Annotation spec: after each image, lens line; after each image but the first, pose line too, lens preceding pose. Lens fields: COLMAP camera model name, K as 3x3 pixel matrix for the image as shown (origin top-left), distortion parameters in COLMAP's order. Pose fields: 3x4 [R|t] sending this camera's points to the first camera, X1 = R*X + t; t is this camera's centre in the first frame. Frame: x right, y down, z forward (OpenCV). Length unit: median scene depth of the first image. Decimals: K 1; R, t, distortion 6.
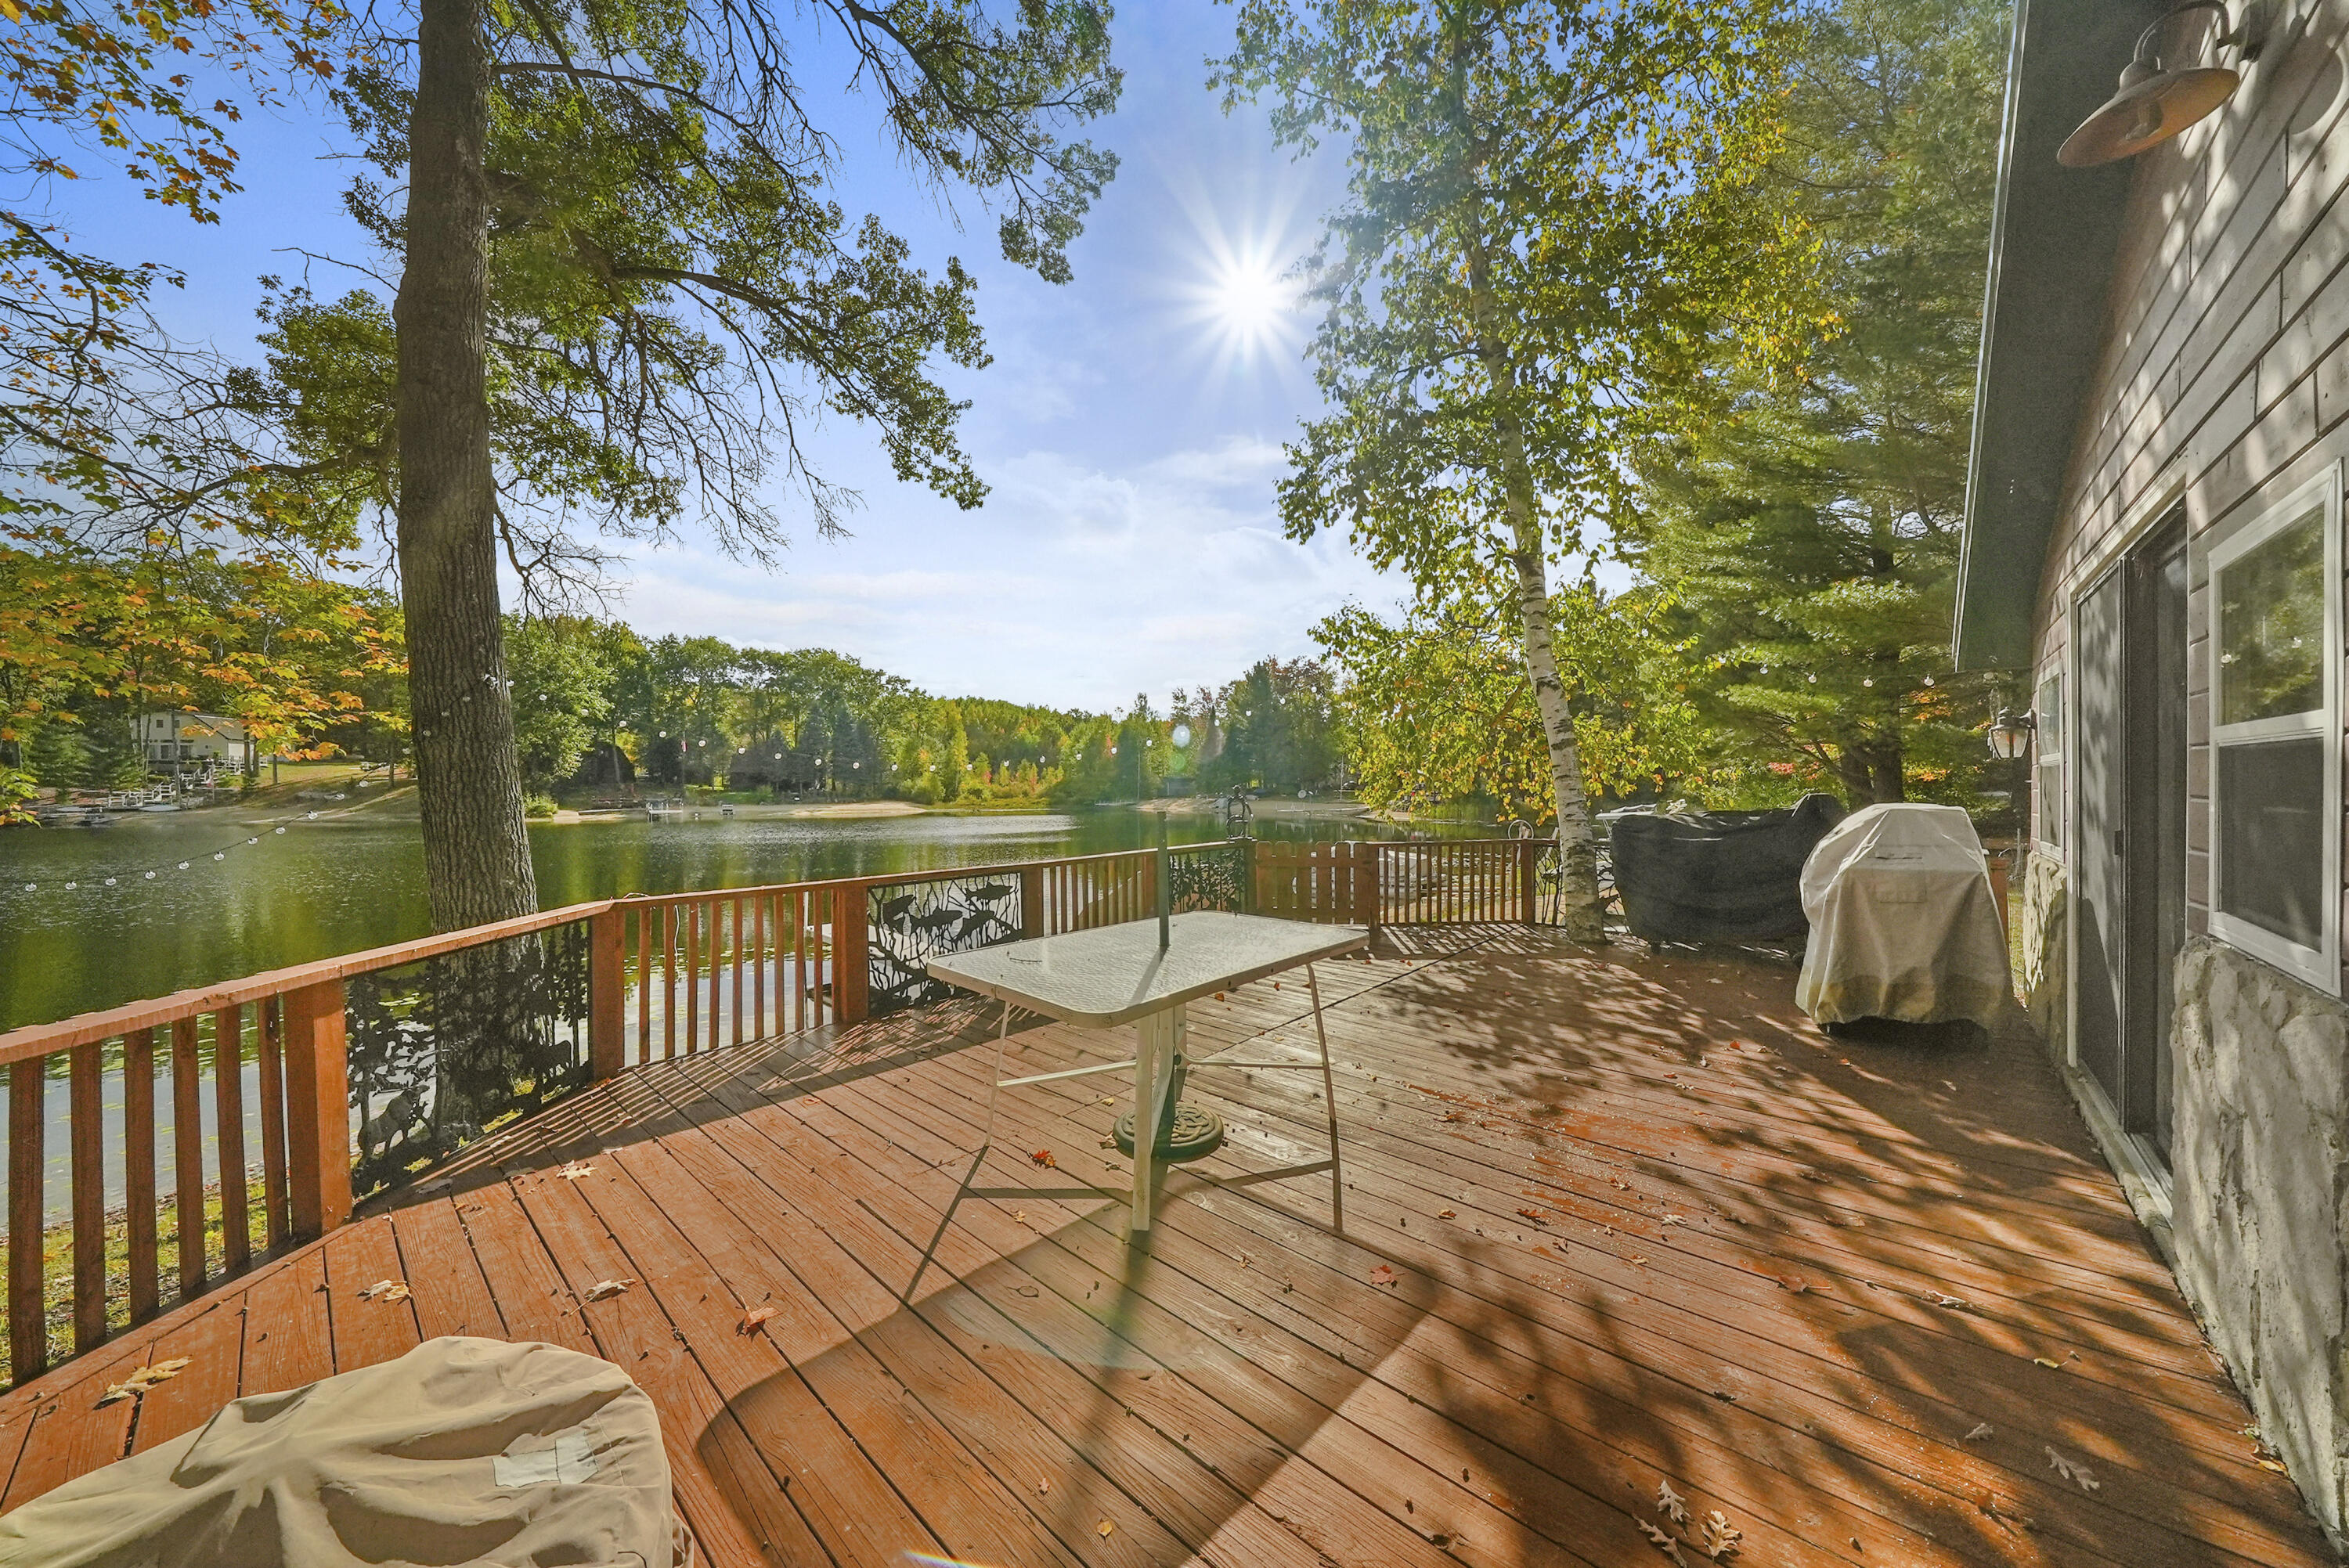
lens RADIAL K [[825.1, 0, 1150.1], [0, 825.1, 791.4], [0, 0, 1]] dist [-0.004480, 0.000158]
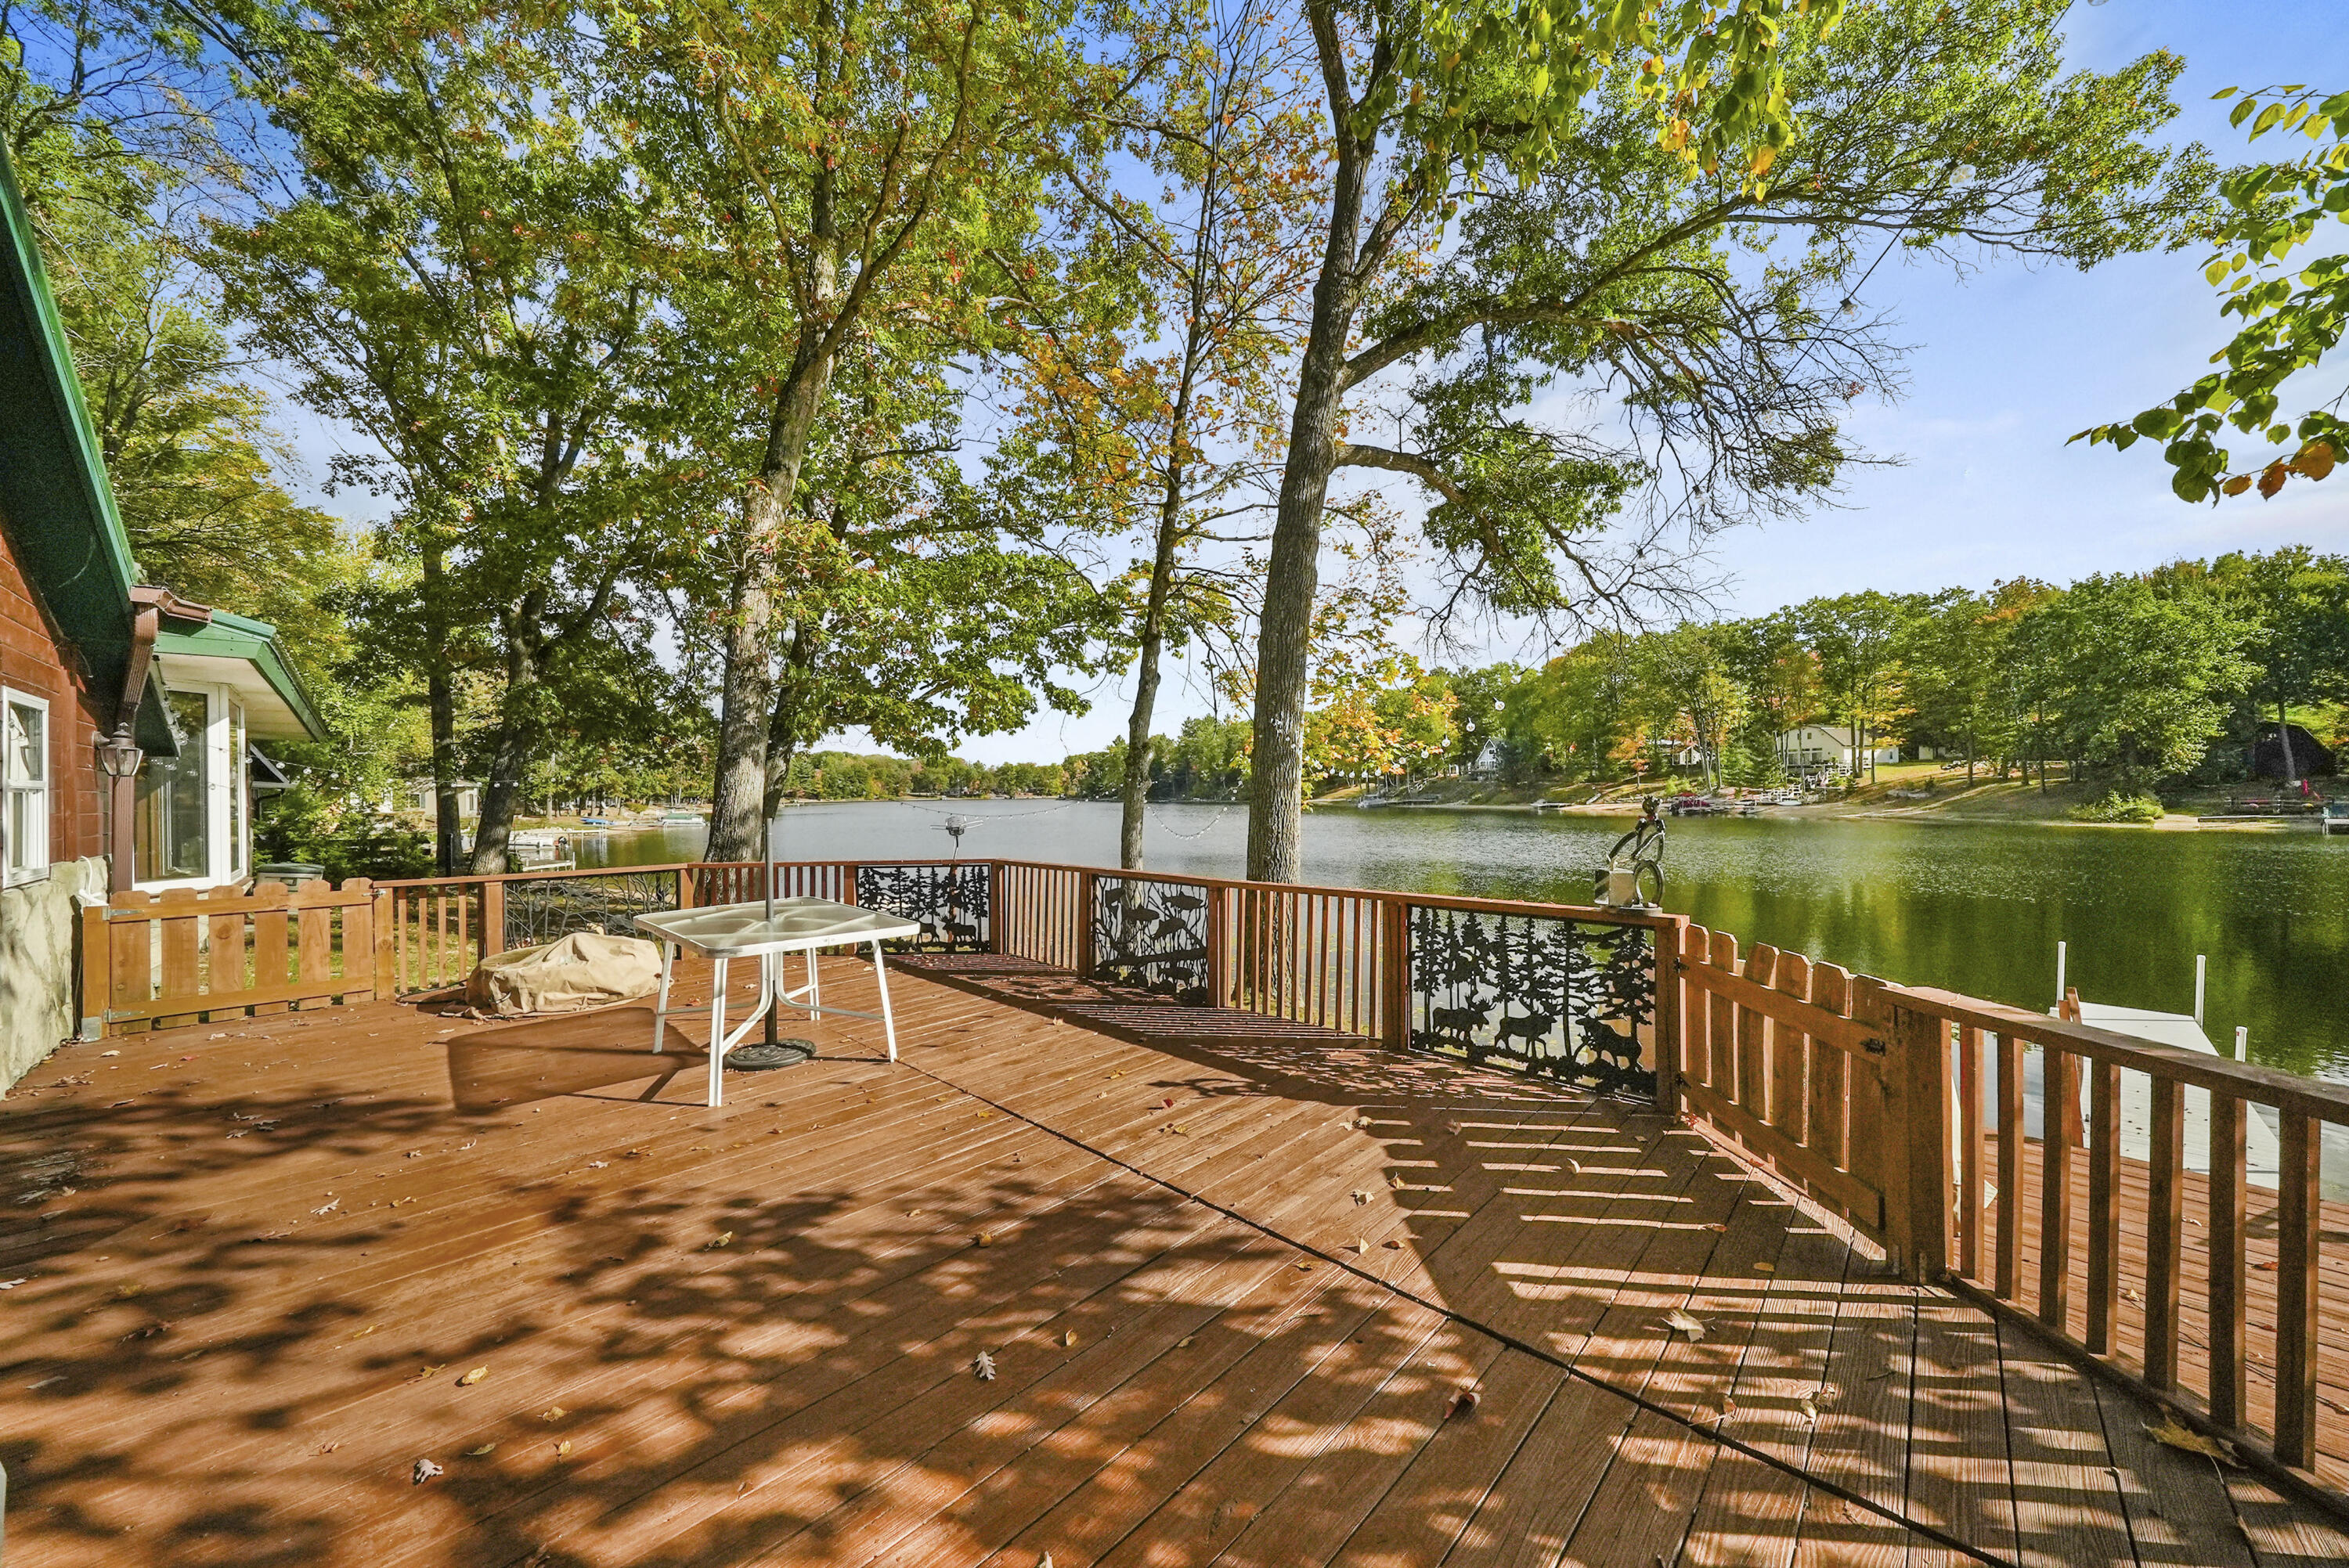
lens RADIAL K [[825.1, 0, 1216.0], [0, 825.1, 787.3], [0, 0, 1]] dist [-0.004480, 0.000158]
pose [[-0.033111, -0.002820, -0.999448, 0.111906], [0.001364, 0.999995, -0.002867, -0.002049], [0.999451, -0.001458, -0.033107, 0.146722]]
